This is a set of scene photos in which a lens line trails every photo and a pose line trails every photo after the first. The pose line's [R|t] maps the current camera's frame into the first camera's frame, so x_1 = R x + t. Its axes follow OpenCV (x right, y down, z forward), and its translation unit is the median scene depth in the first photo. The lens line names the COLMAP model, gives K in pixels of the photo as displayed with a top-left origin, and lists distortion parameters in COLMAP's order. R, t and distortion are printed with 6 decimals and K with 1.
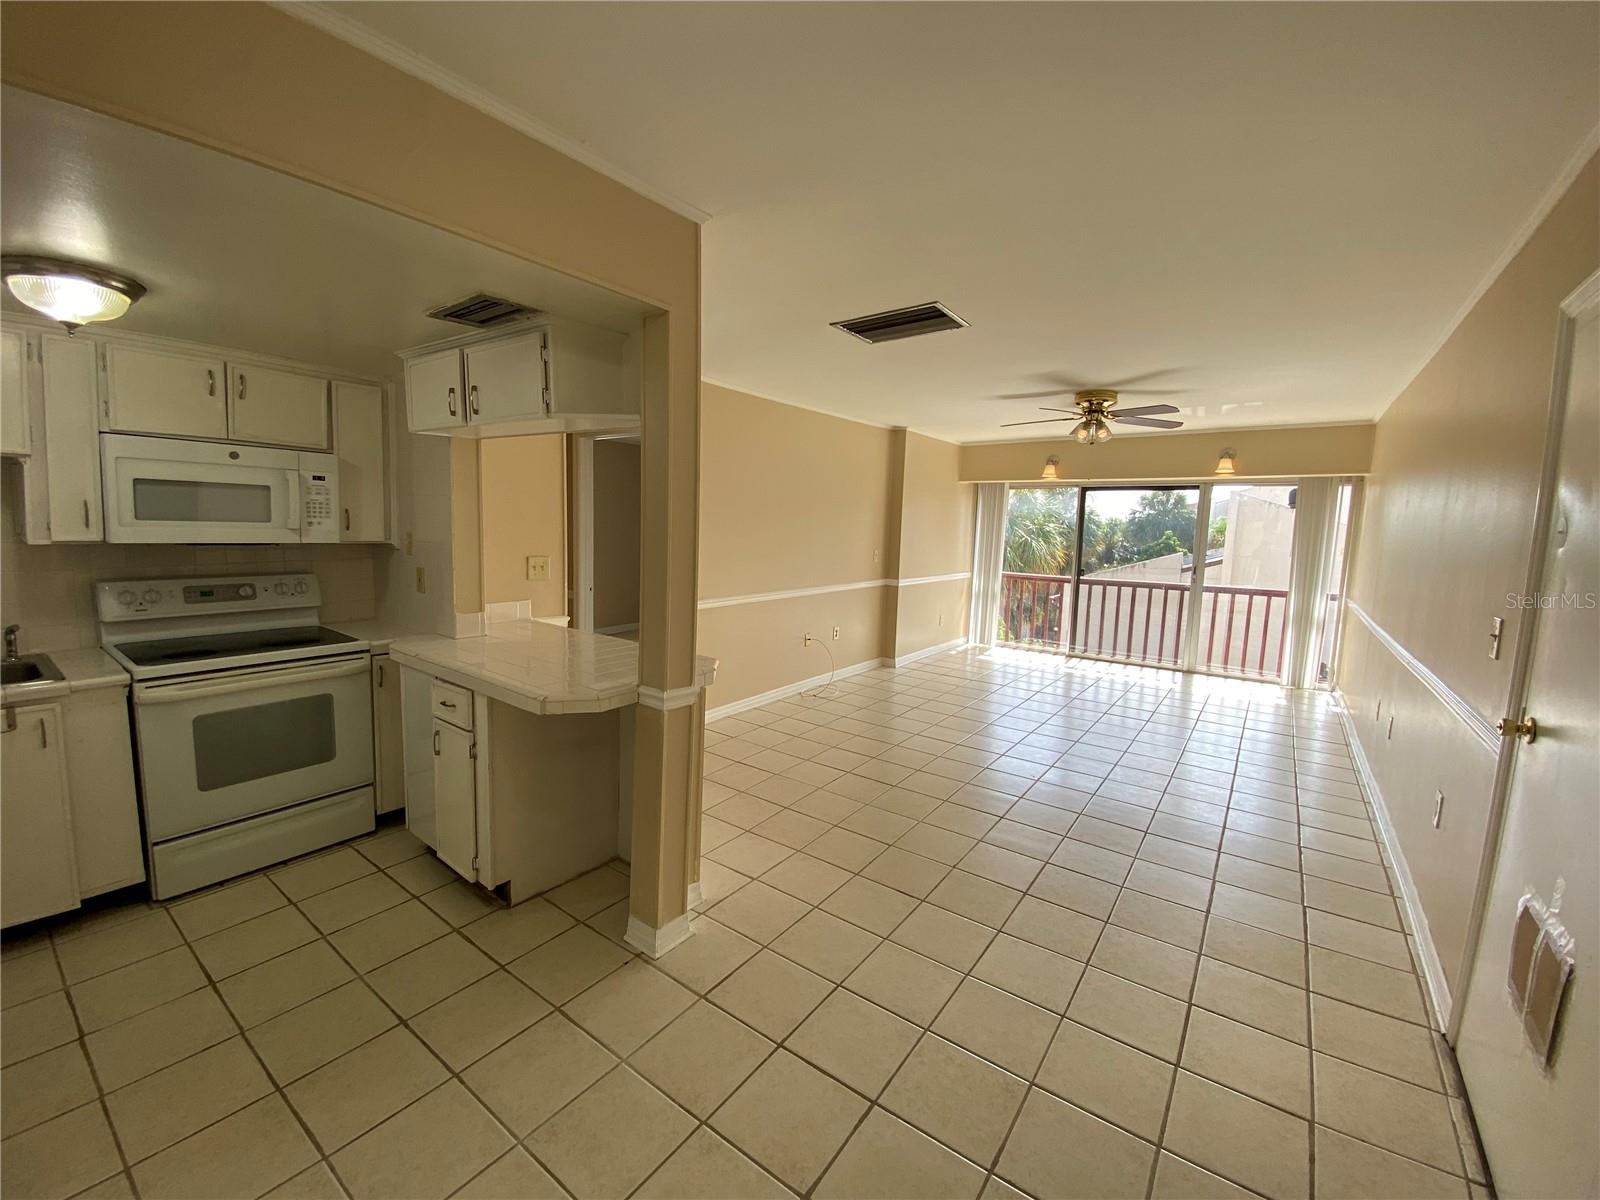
lens RADIAL K [[643.4, 0, 794.4], [0, 643.4, 593.3], [0, 0, 1]] dist [0.007622, -0.012994]
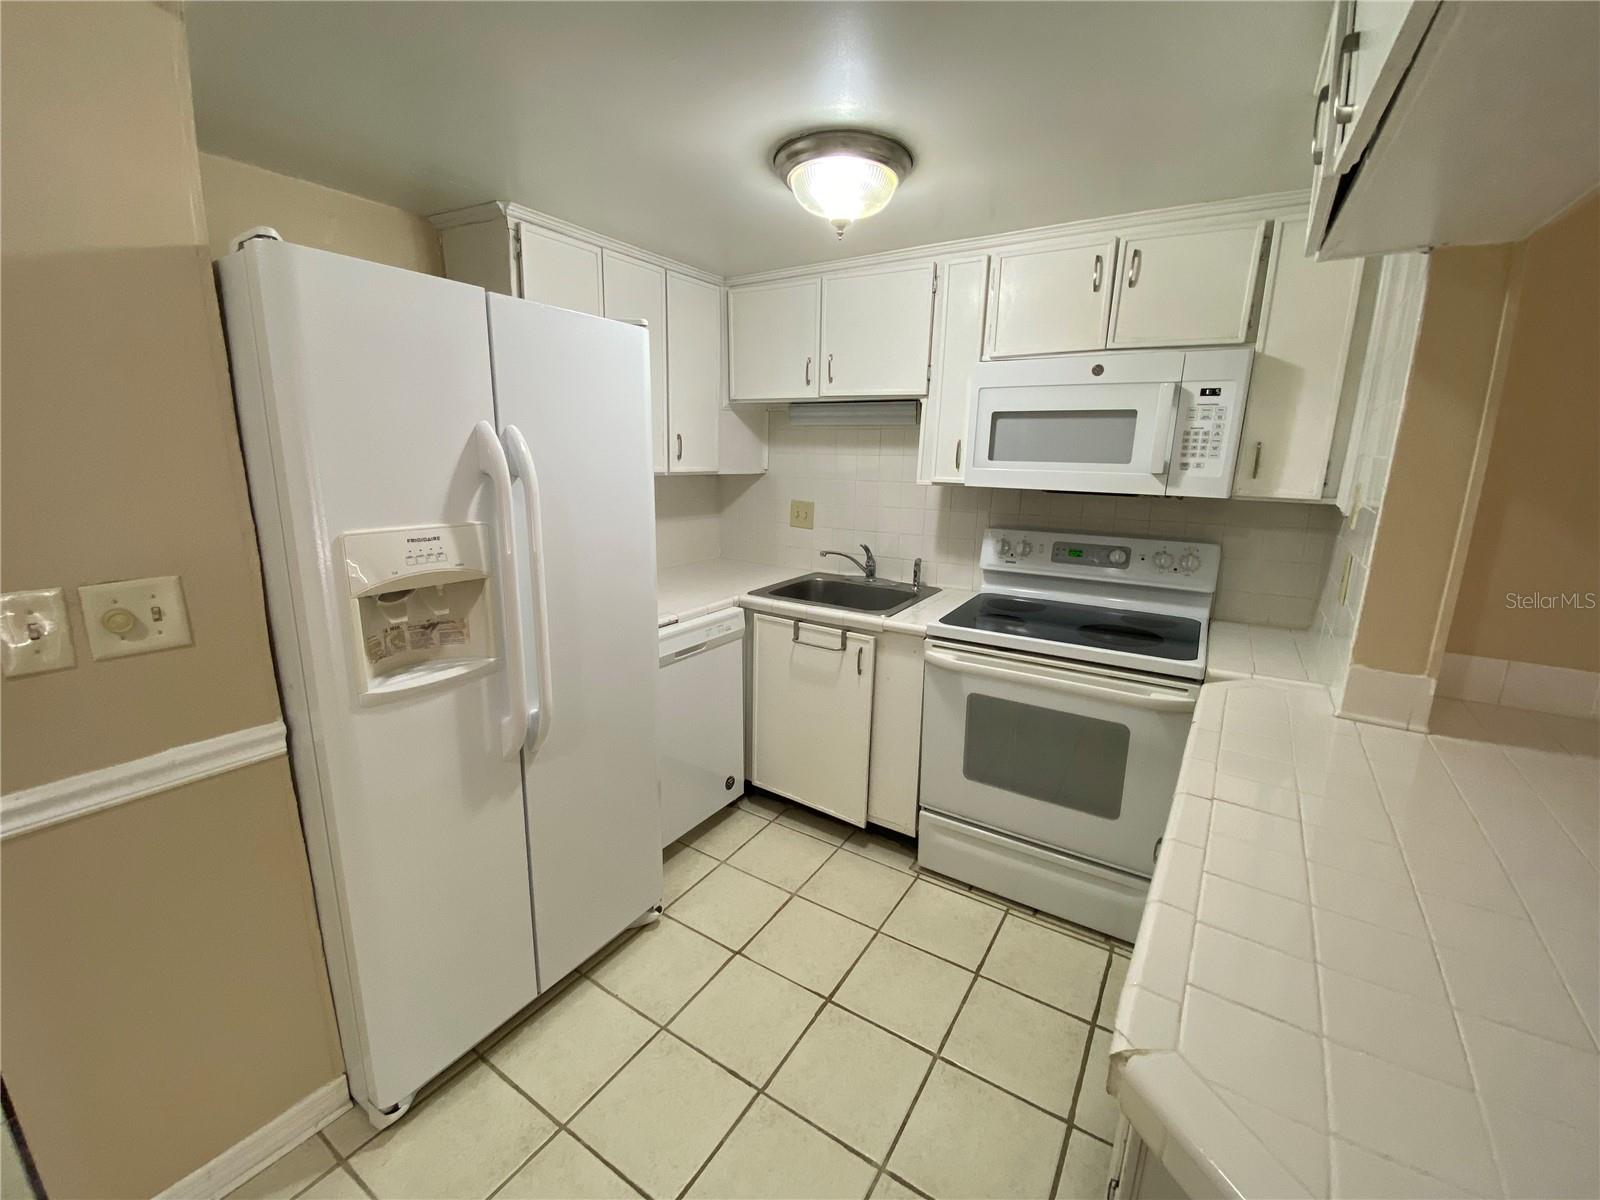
lens RADIAL K [[643.4, 0, 794.5], [0, 643.4, 600.5], [0, 0, 1]] dist [0.007622, -0.012994]
pose [[0.047126, 0.188650, -0.980913, -0.068621], [-0.125443, 0.975347, 0.181553, -0.027620], [0.990981, 0.114493, 0.069629, 0.361529]]
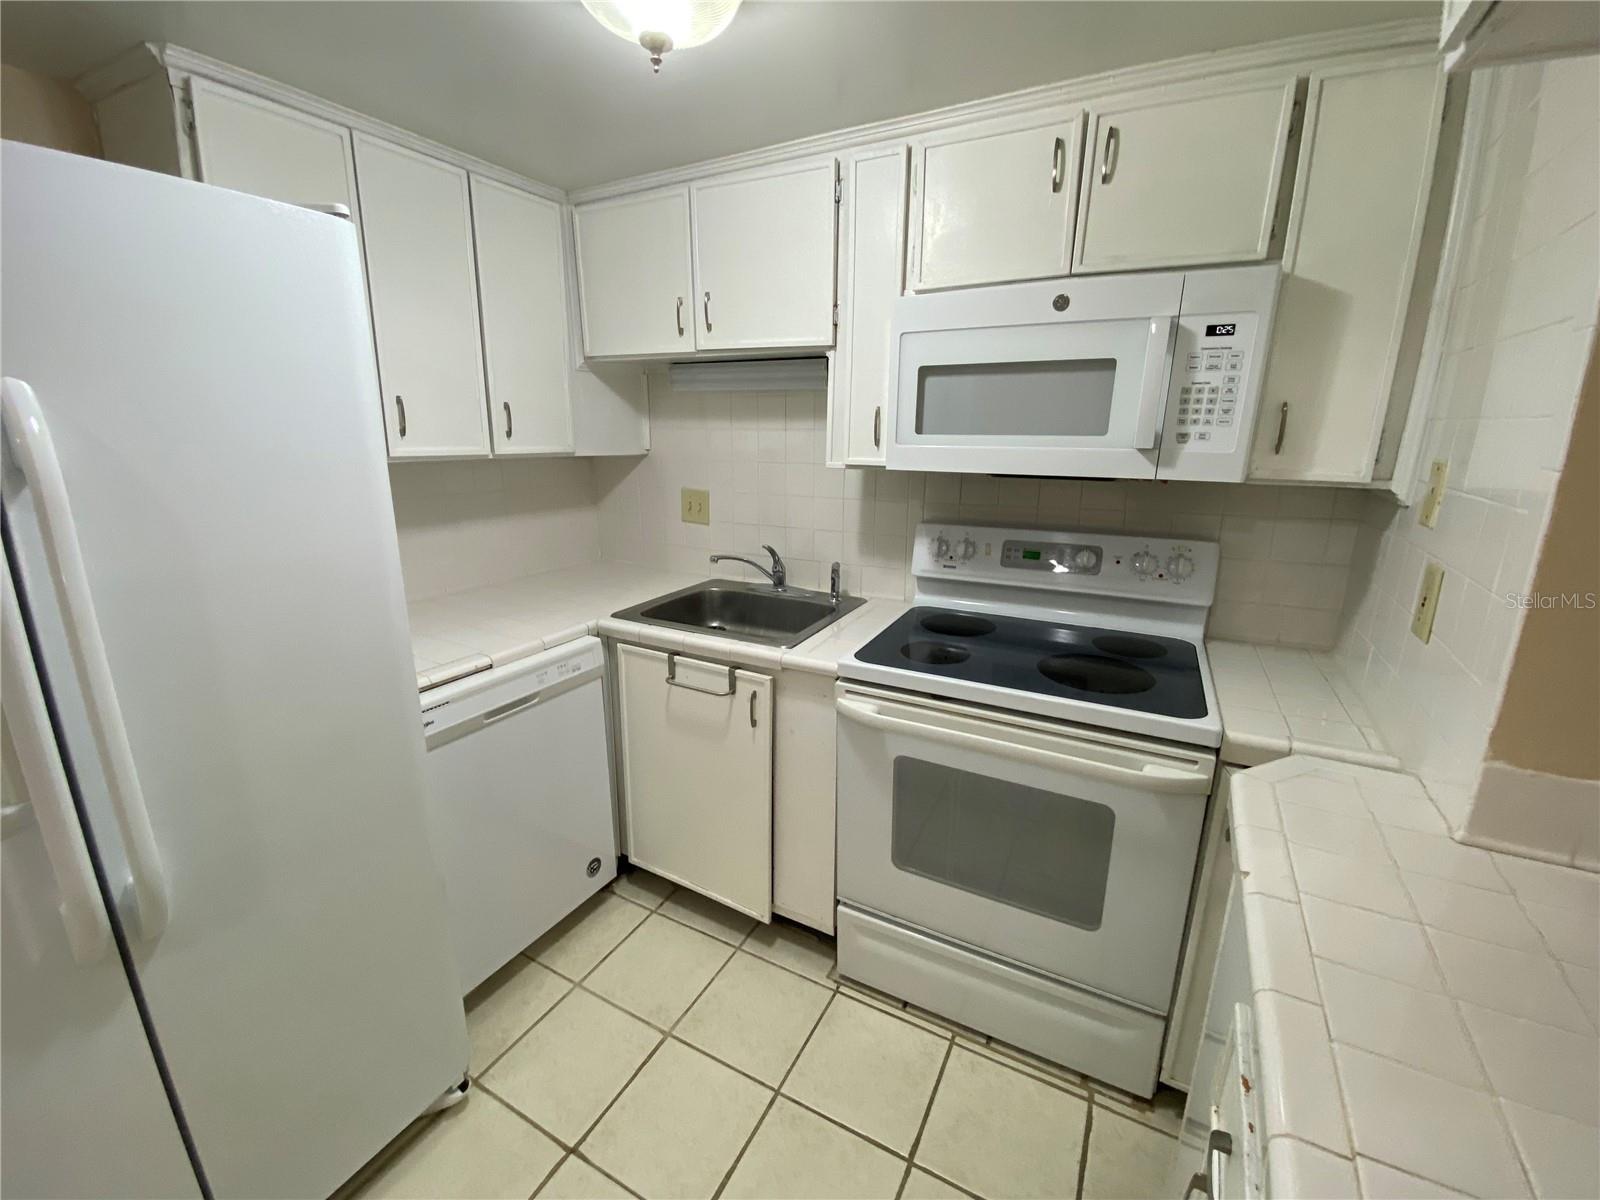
lens RADIAL K [[643.4, 0, 795.9], [0, 643.4, 599.4], [0, 0, 1]] dist [0.007622, -0.012994]
pose [[0.122553, 0.212676, -0.969407, -0.196463], [-0.111198, 0.973562, 0.199530, -0.035231], [0.986213, 0.083343, 0.142962, 0.417305]]
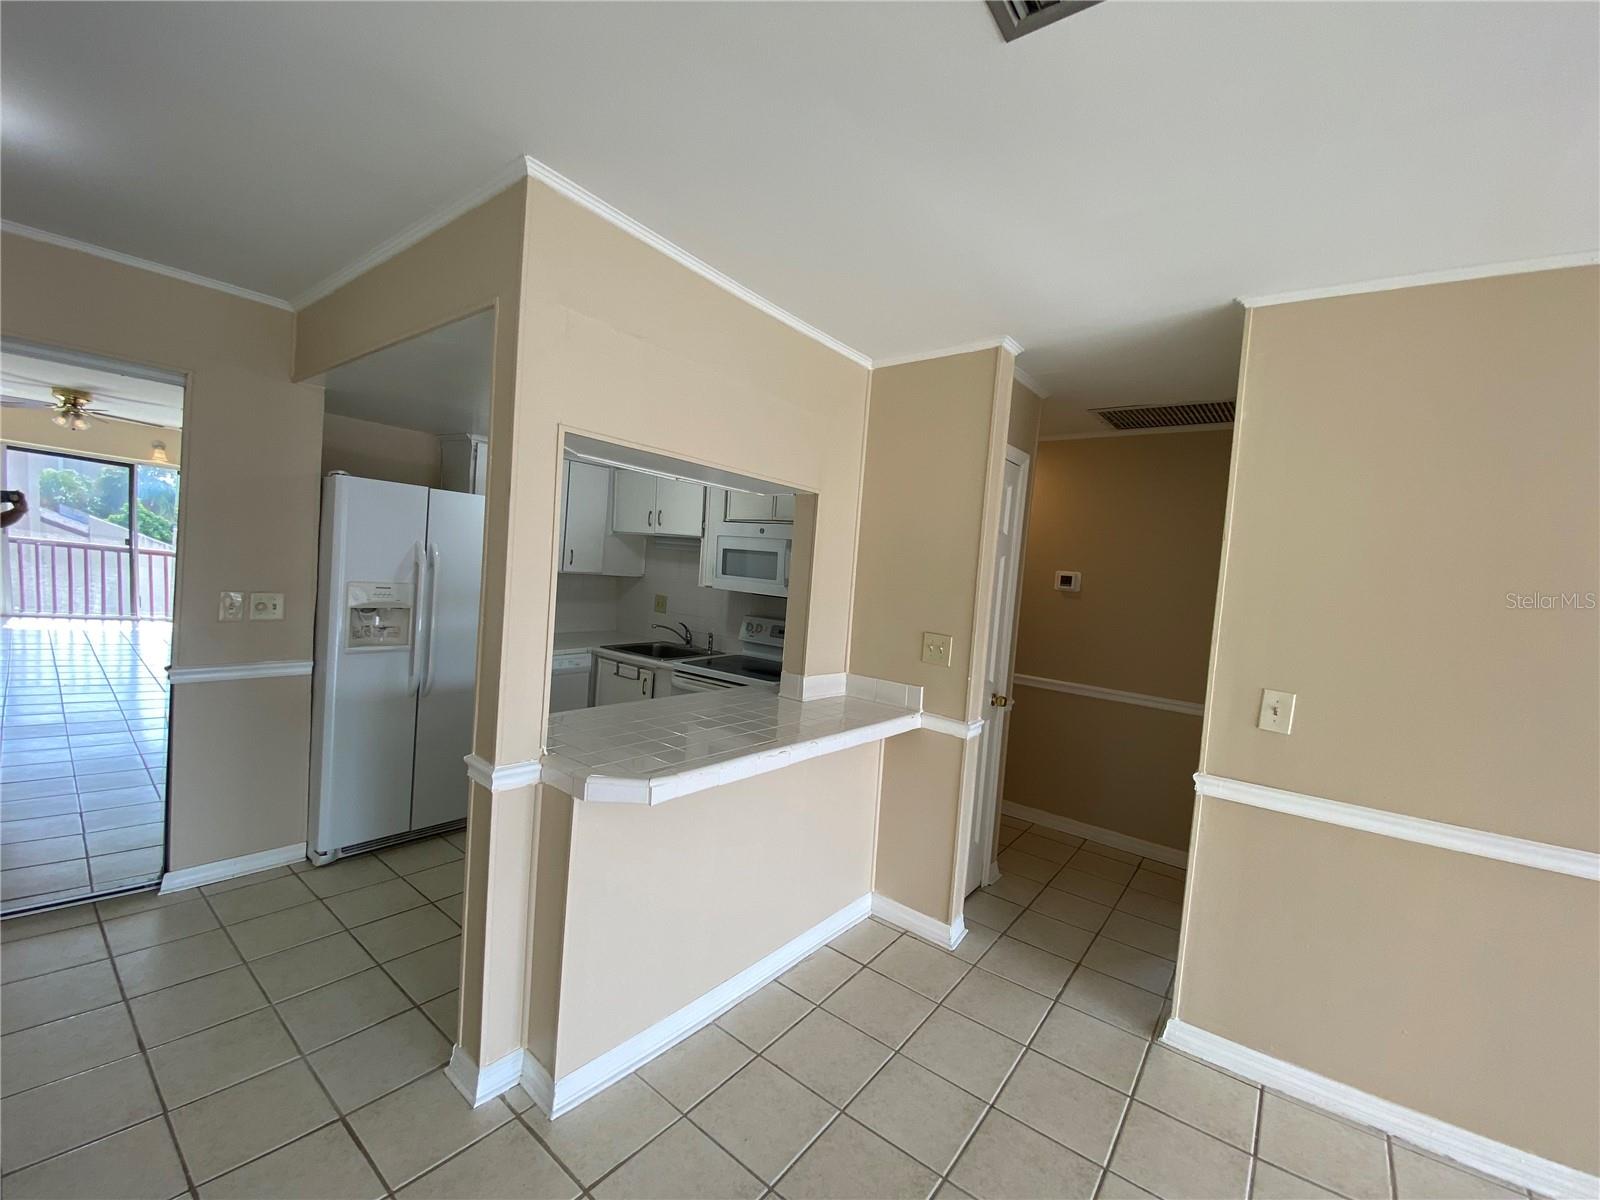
lens RADIAL K [[643.4, 0, 803.3], [0, 643.4, 597.0], [0, 0, 1]] dist [0.007622, -0.012994]
pose [[-0.017473, 0.011351, -0.999783, 0.284541], [-0.187390, 0.982180, 0.014426, -0.062770], [0.982130, 0.187602, -0.015035, 0.641452]]
